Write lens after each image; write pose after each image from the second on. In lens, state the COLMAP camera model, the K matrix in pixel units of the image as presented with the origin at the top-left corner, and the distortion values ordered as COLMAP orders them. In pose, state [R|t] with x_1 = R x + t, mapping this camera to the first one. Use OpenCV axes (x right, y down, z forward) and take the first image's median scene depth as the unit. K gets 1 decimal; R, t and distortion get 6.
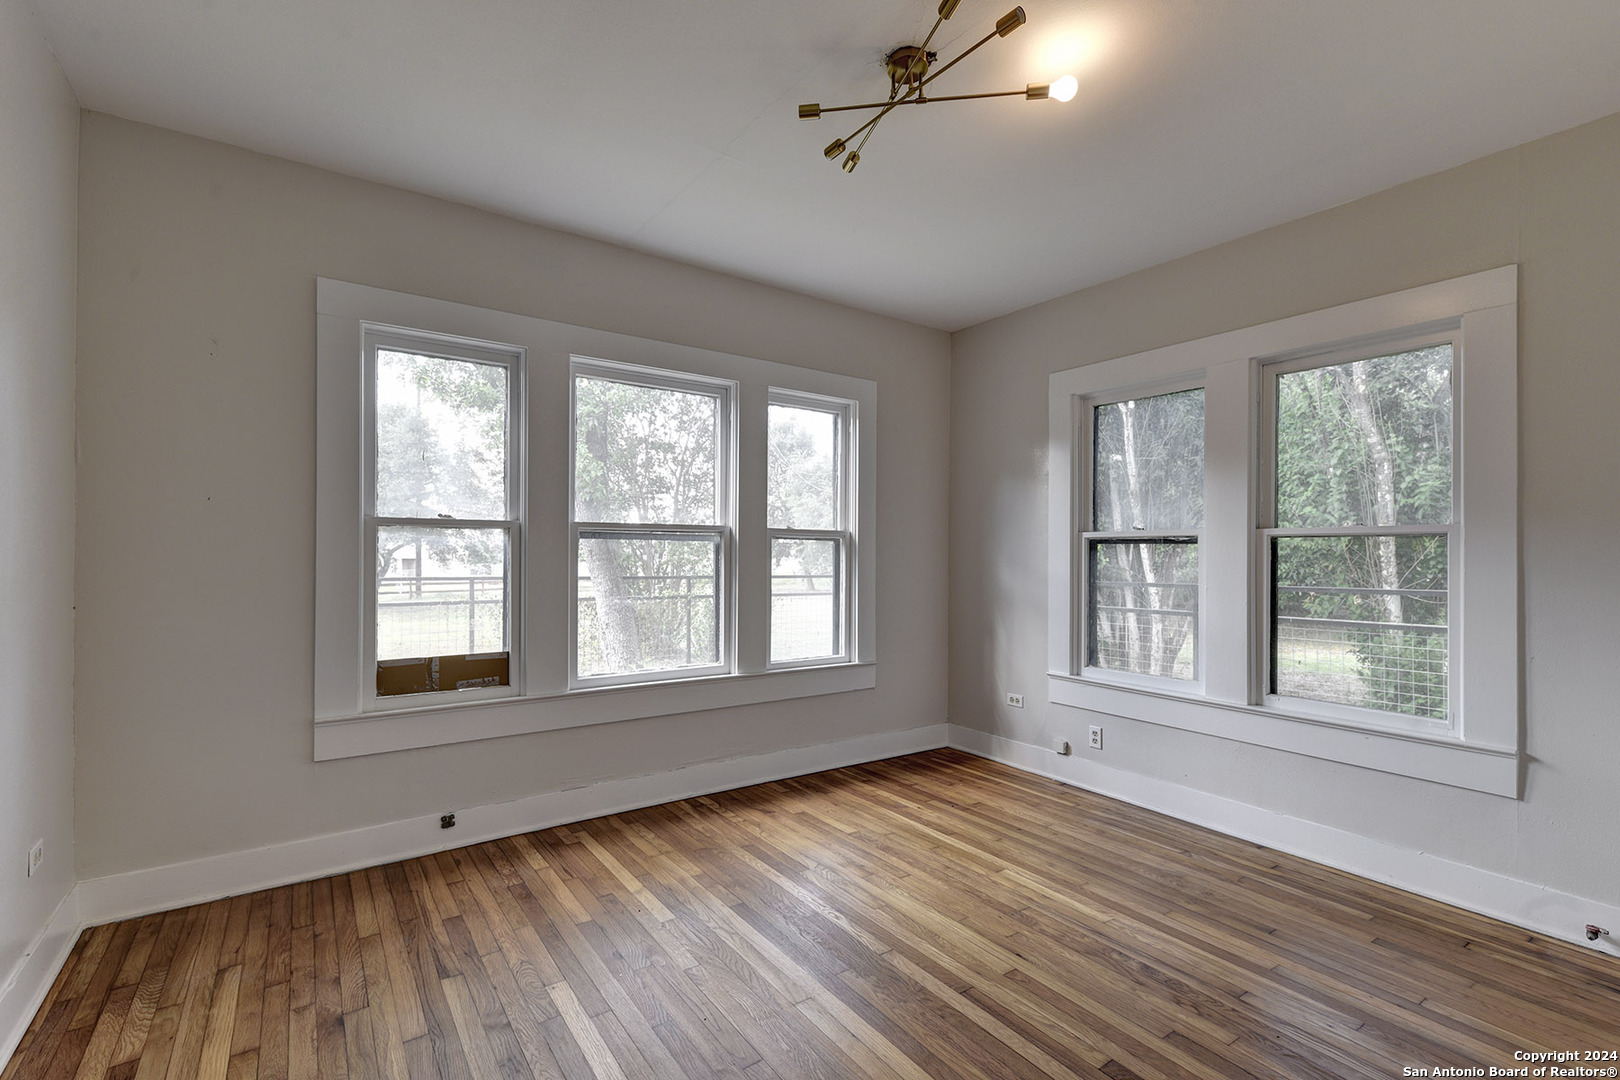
lens RADIAL K [[725.0, 0, 813.6], [0, 725.0, 570.3], [0, 0, 1]] dist [0.018823, 0.000035]
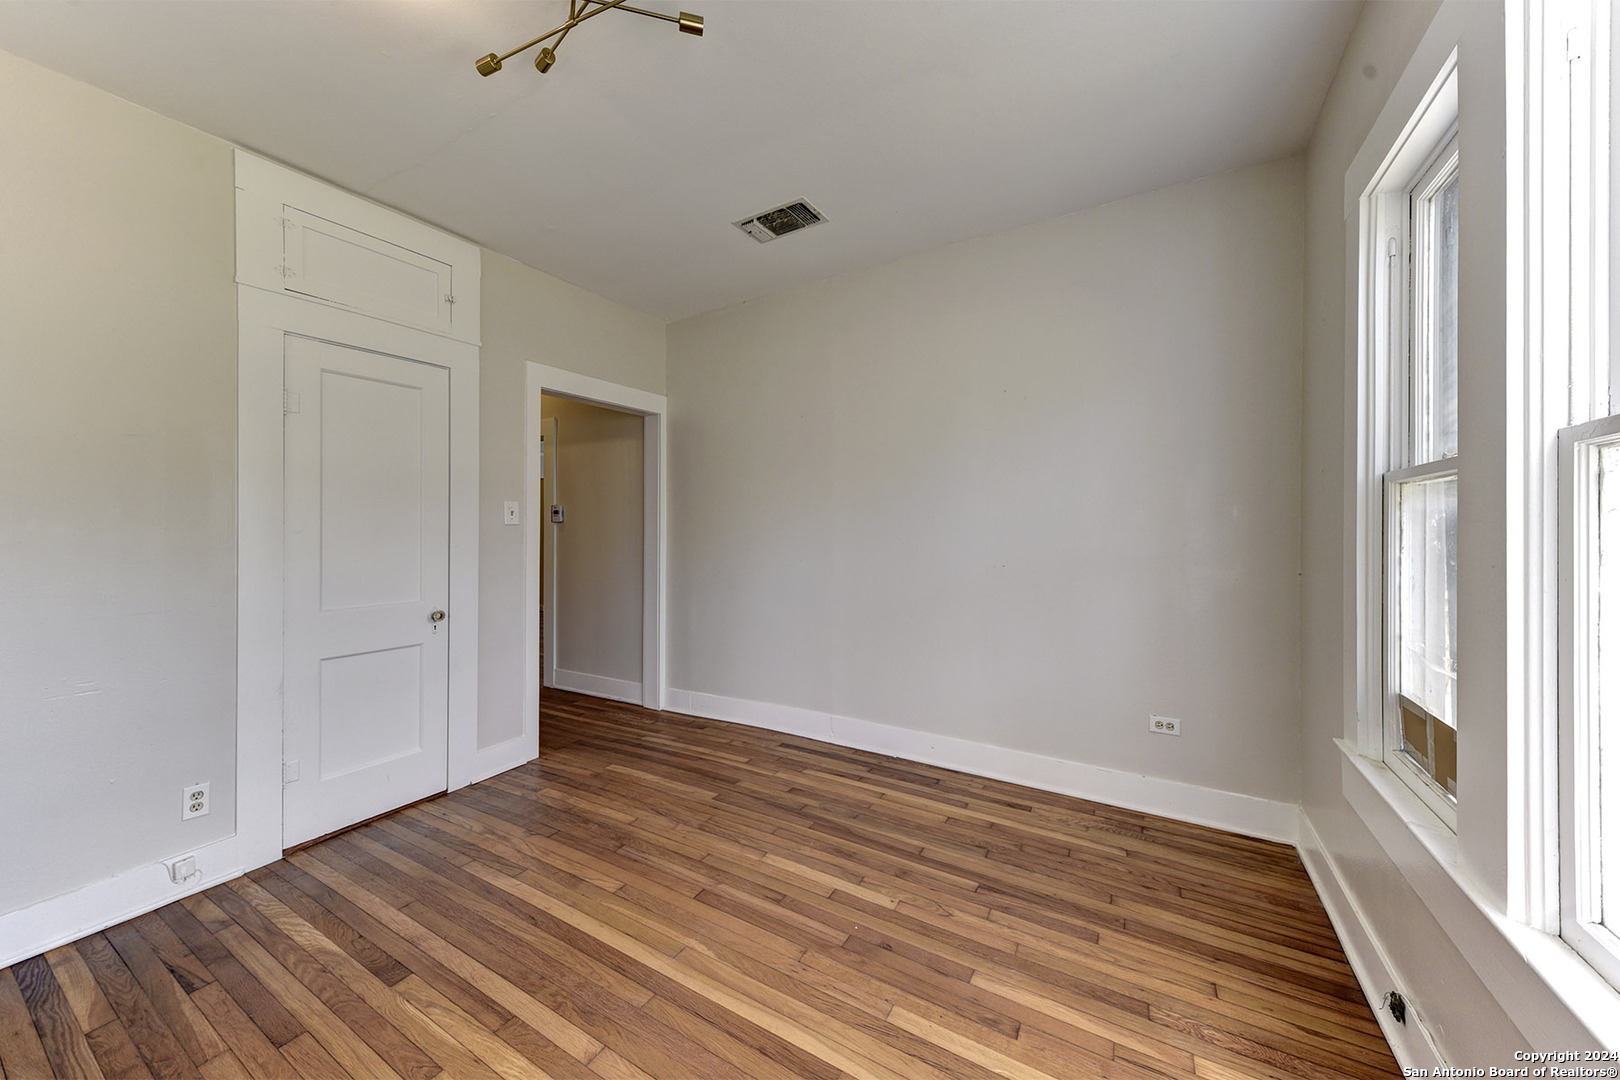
lens RADIAL K [[578.0, 0, 809.7], [0, 578.0, 520.2], [0, 0, 1]] dist [0.000073, 0.000009]
pose [[-0.910637, -0.006139, -0.413161, 0.165329], [-0.005604, 0.999981, -0.002505, -0.053549], [0.413169, 0.000034, -0.910654, 1.817681]]
